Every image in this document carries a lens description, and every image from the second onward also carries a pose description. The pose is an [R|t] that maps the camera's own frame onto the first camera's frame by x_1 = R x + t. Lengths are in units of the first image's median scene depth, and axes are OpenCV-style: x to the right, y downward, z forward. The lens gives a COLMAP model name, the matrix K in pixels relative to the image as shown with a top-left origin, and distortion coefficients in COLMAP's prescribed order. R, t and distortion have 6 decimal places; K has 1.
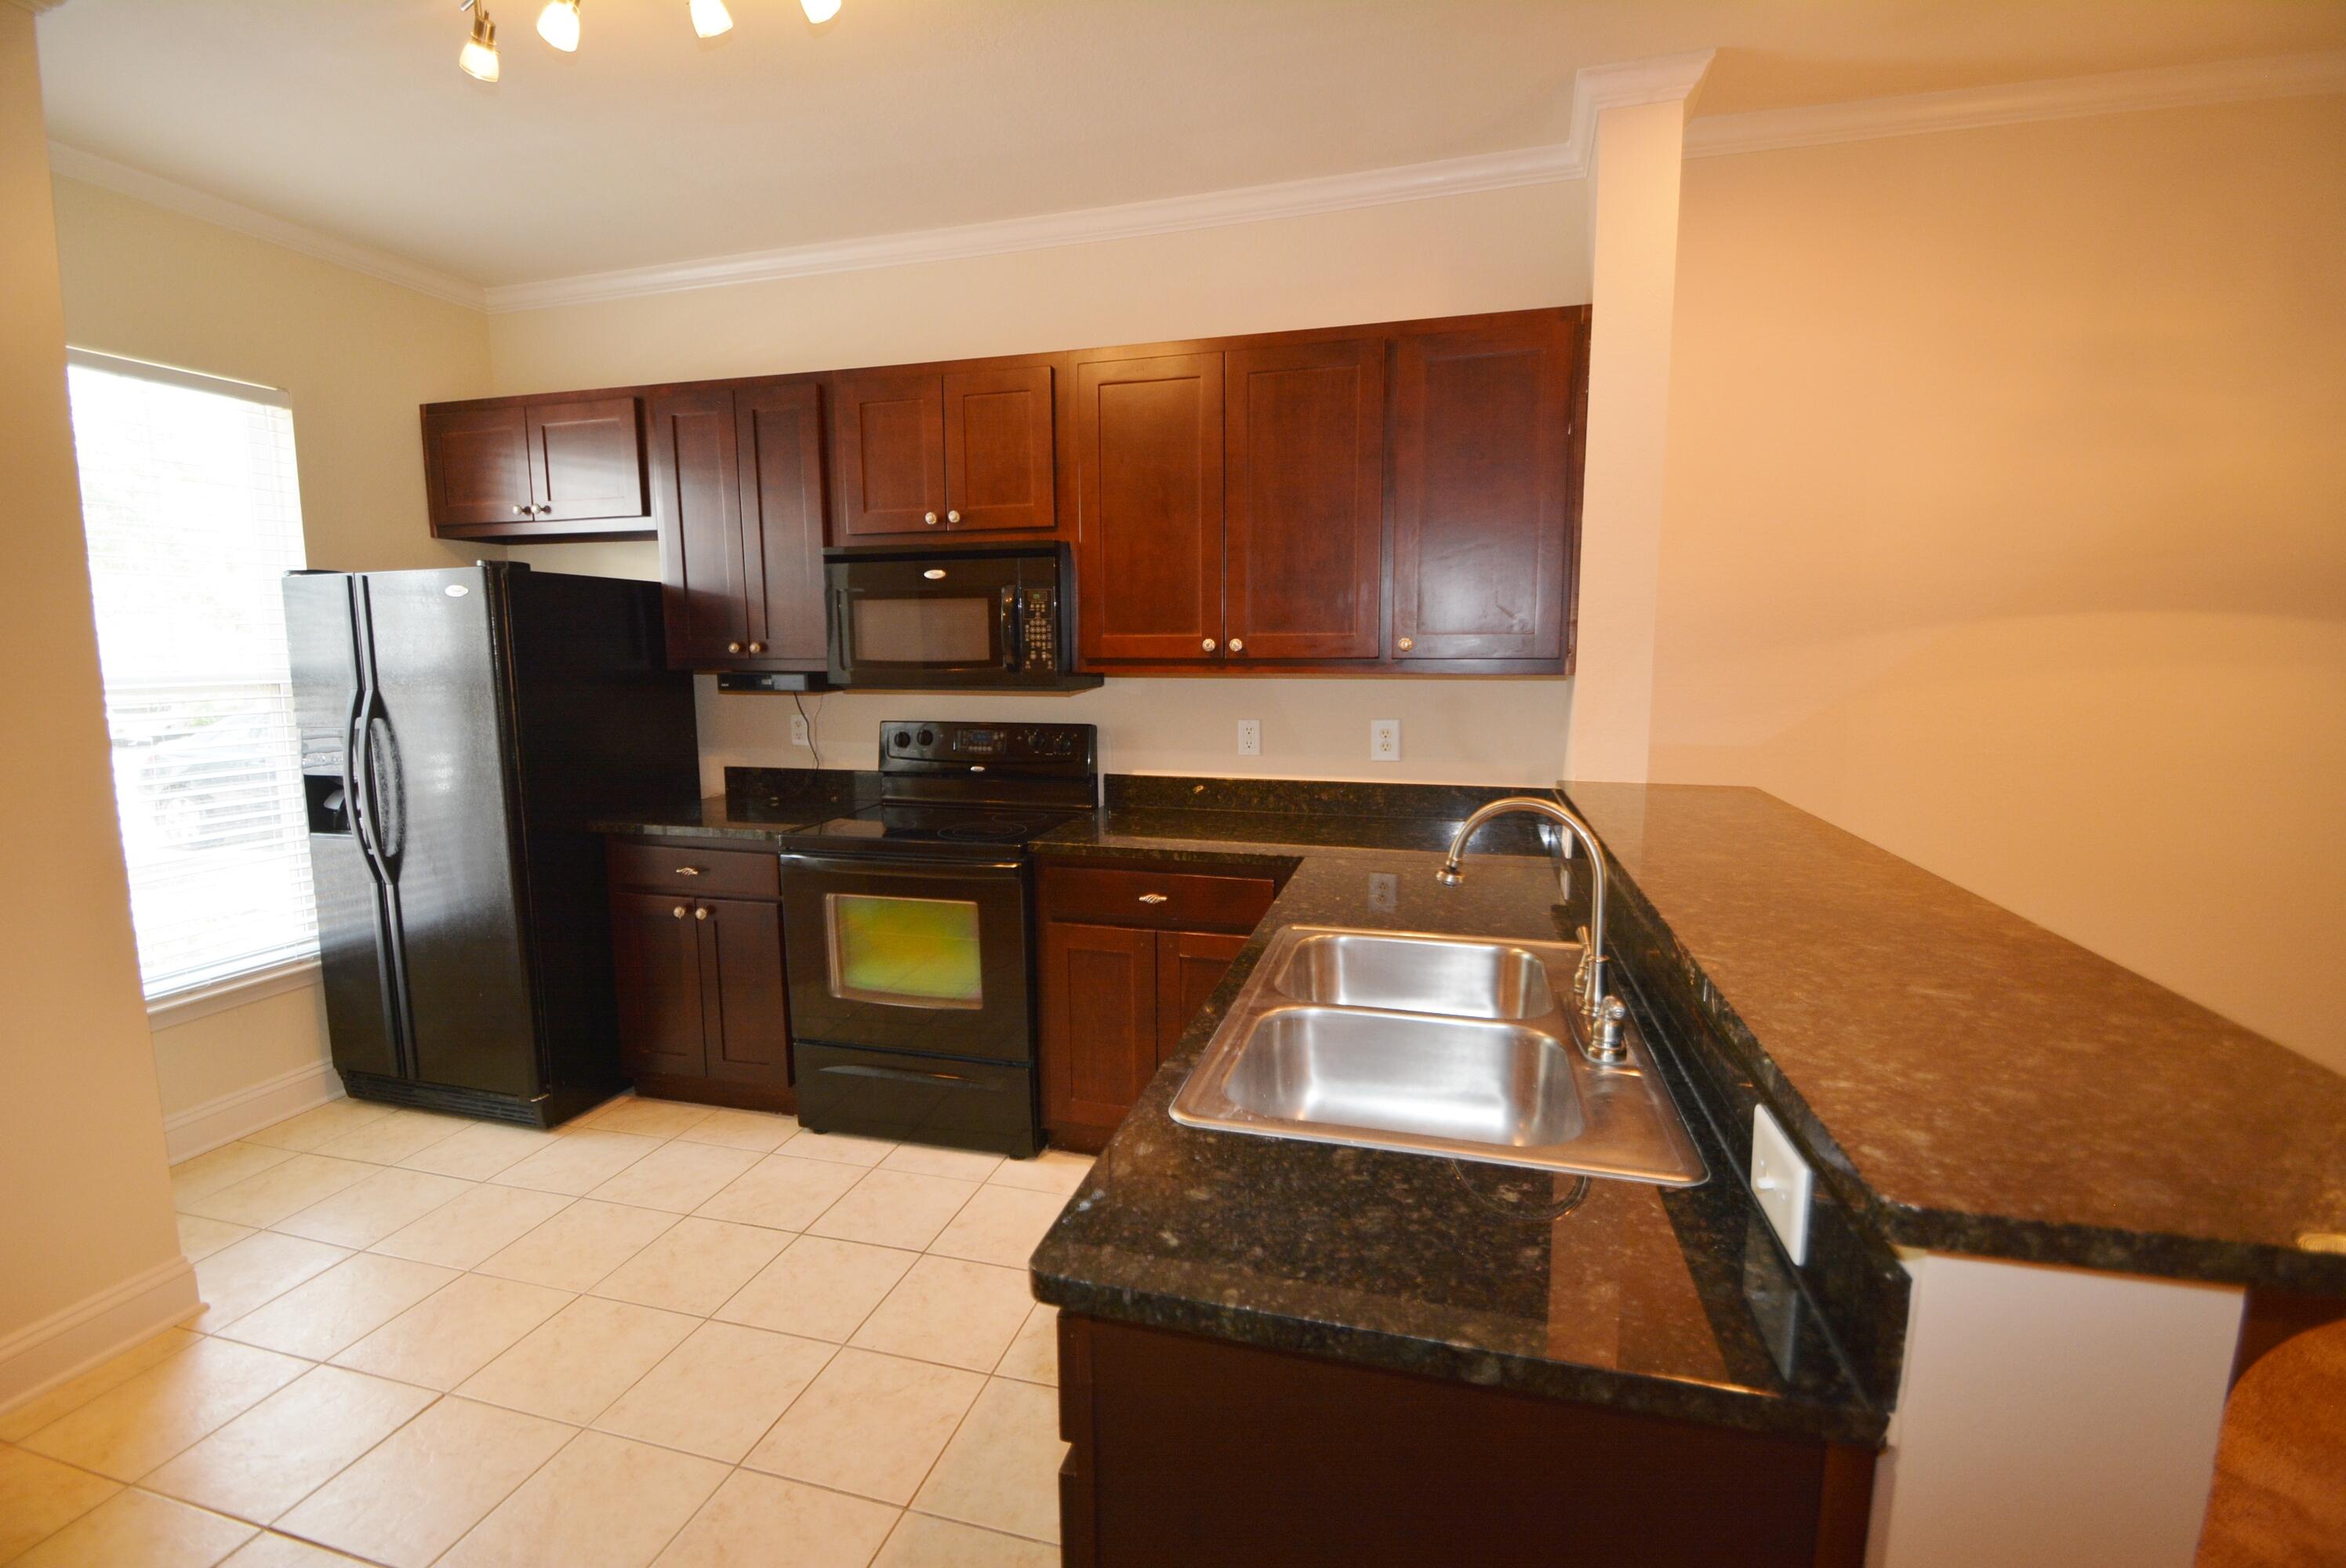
lens RADIAL K [[1029.7, 0, 1169.6], [0, 1029.7, 765.8], [0, 0, 1]] dist [-0.001408, -0.000373]
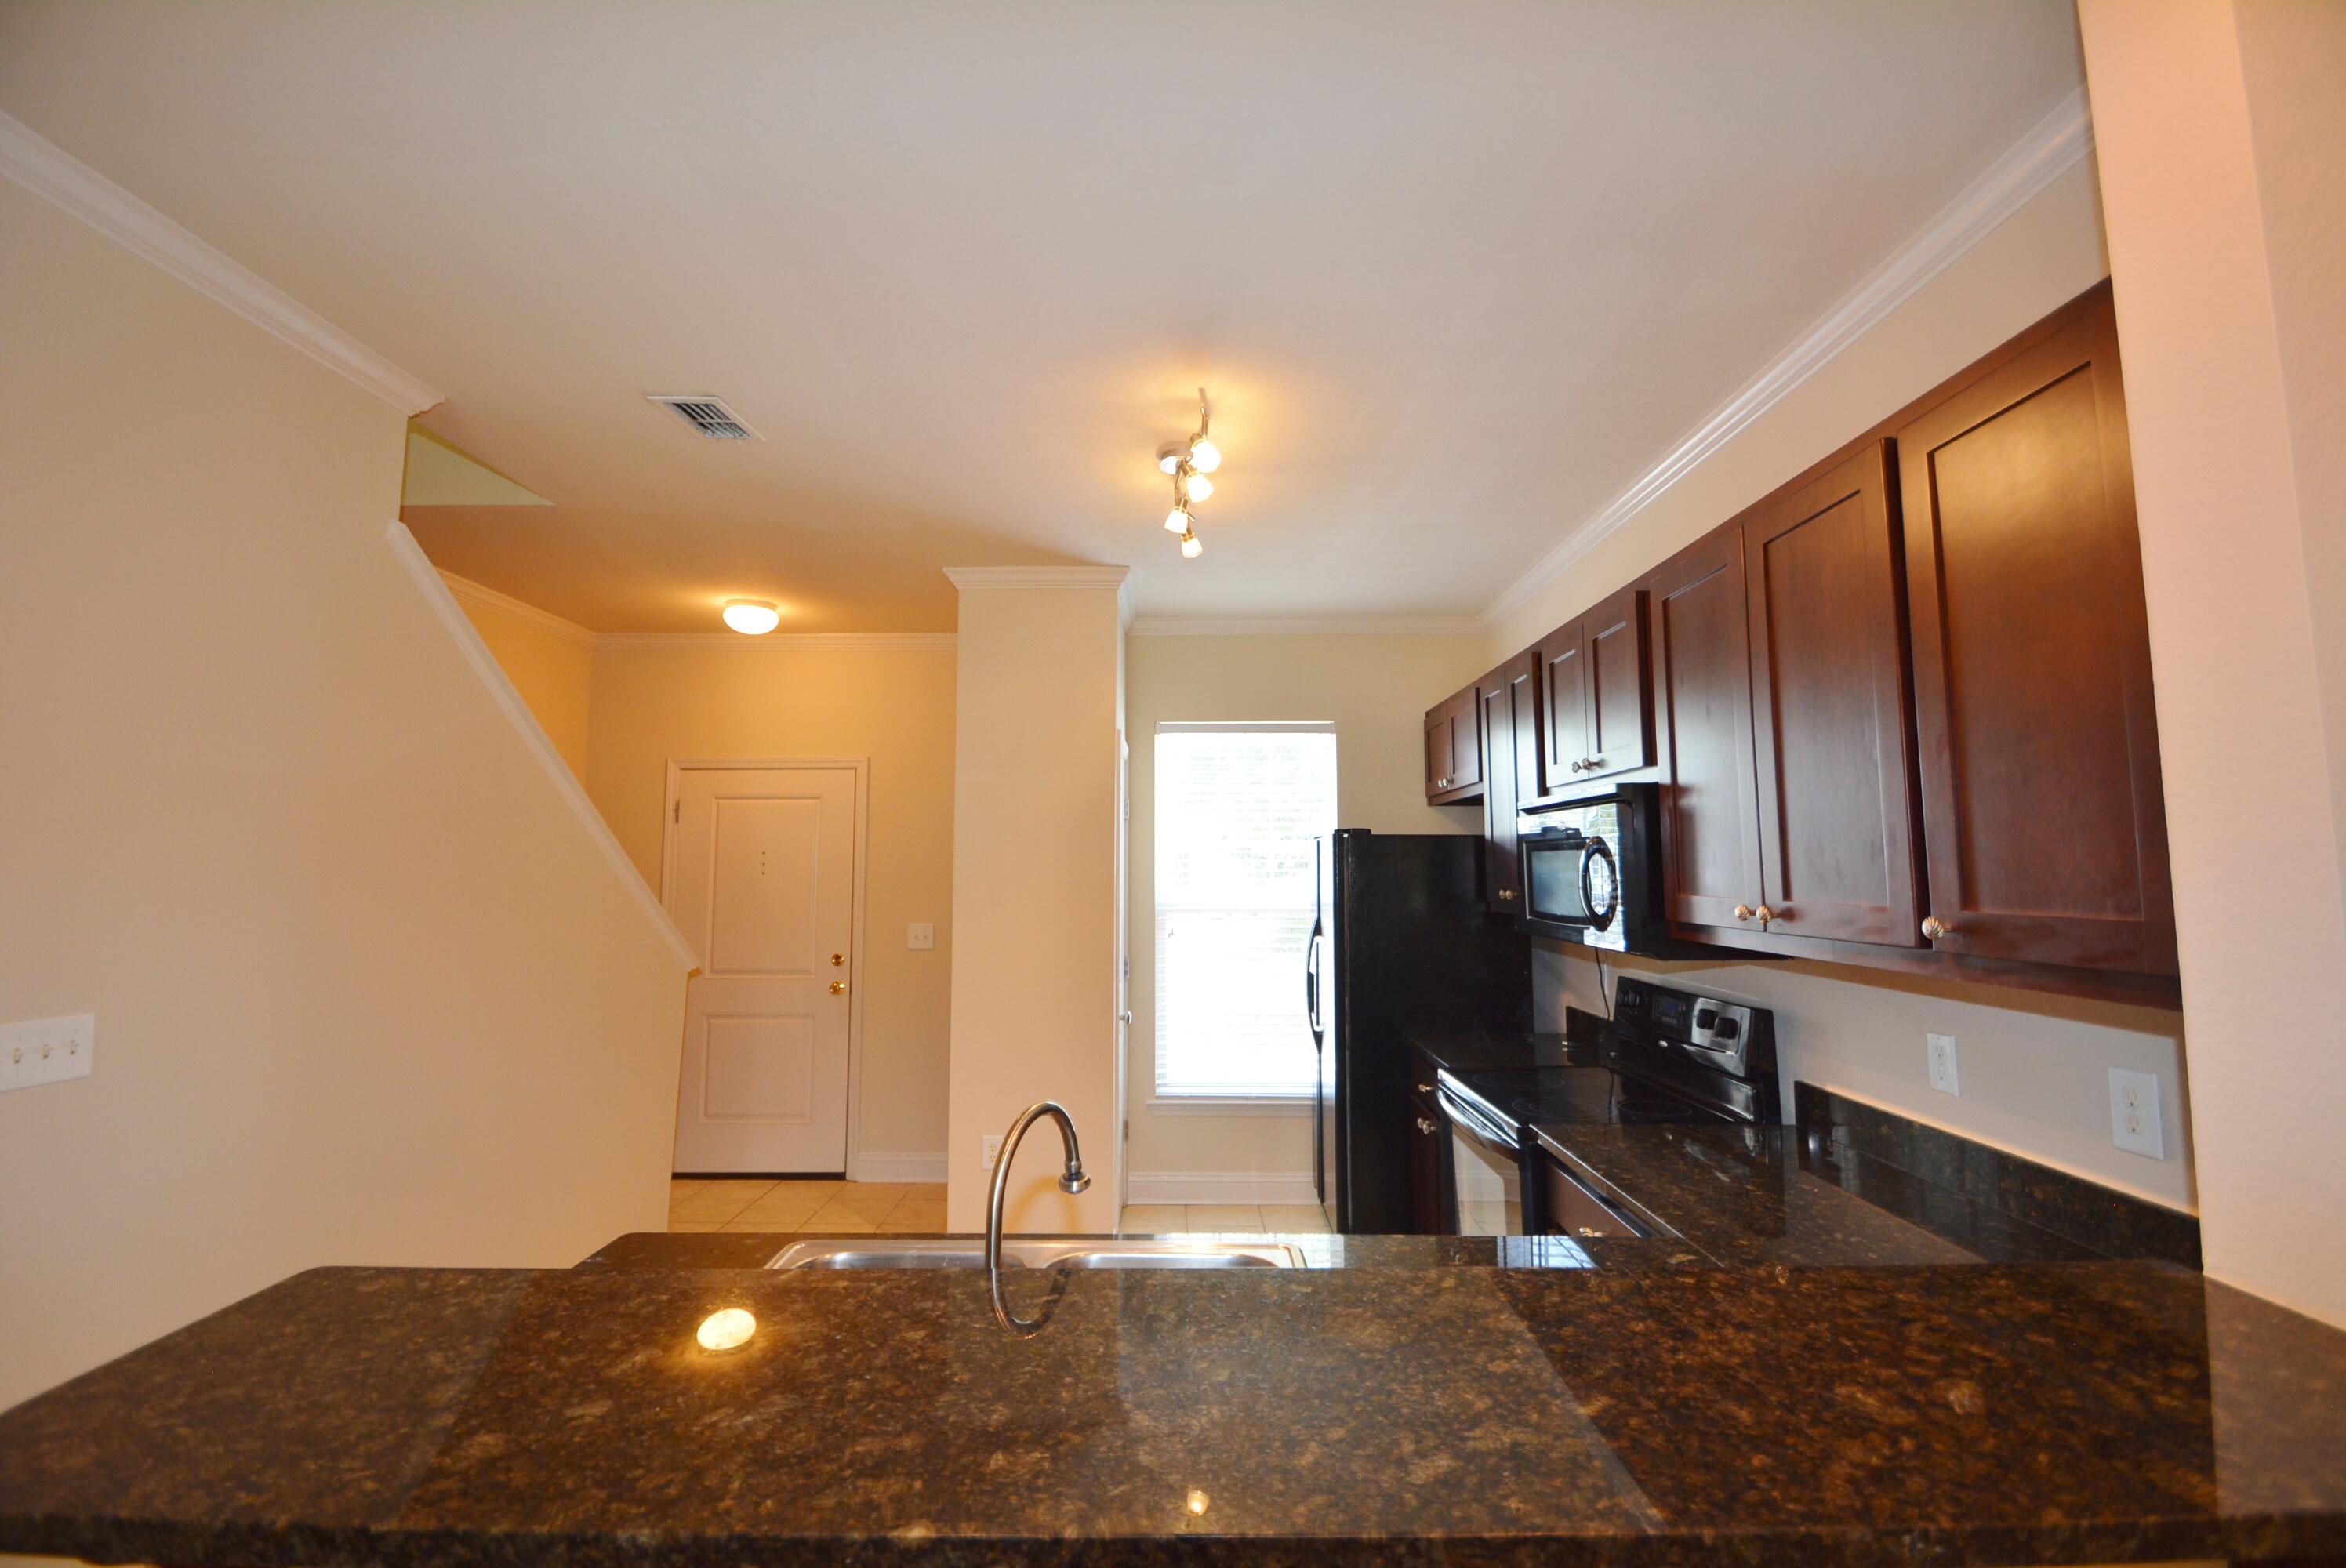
lens RADIAL K [[1029.7, 0, 1169.6], [0, 1029.7, 765.8], [0, 0, 1]] dist [-0.001408, -0.000373]
pose [[0.253142, -0.092848, -0.962963, 0.620291], [-0.113570, 0.985649, -0.124890, -0.078790], [0.960740, 0.140979, 0.238964, 0.409107]]
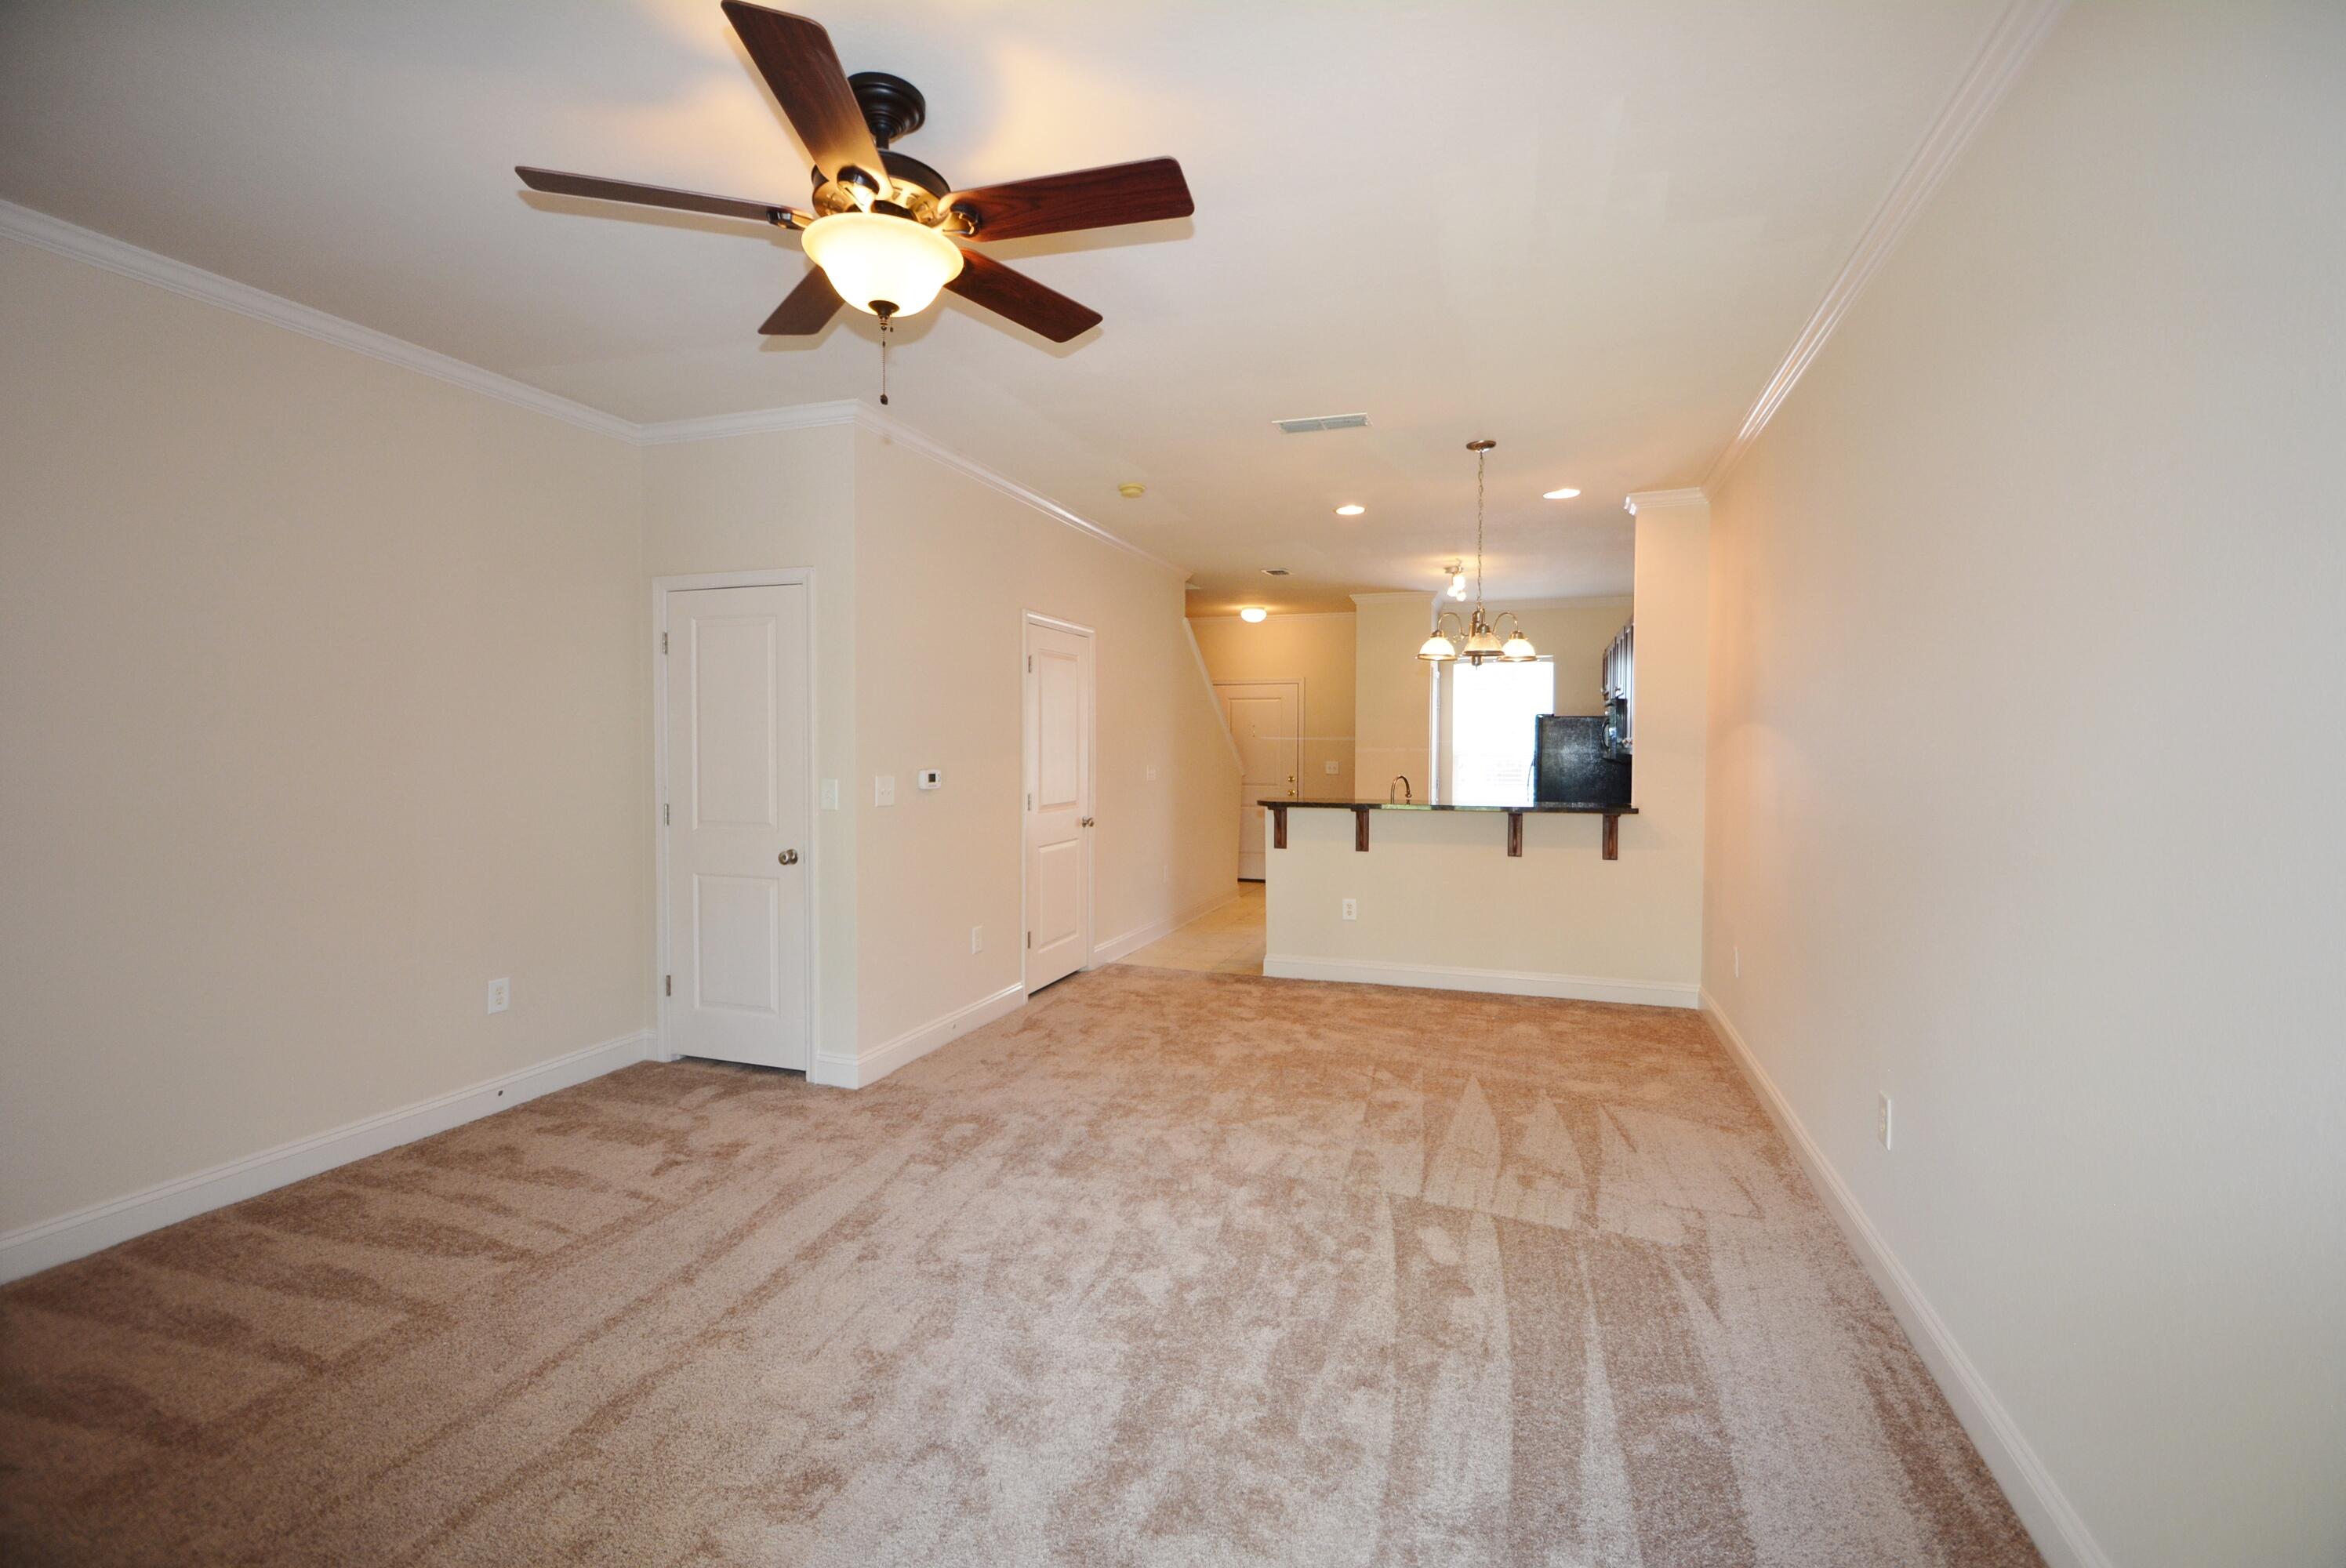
lens RADIAL K [[1029.7, 0, 1169.6], [0, 1029.7, 765.8], [0, 0, 1]] dist [-0.001408, -0.000373]
pose [[-0.064107, 0.022863, -0.997681, 2.329308], [-0.122495, 0.991997, 0.030604, -0.008522], [0.990397, 0.124173, -0.060794, 0.129627]]
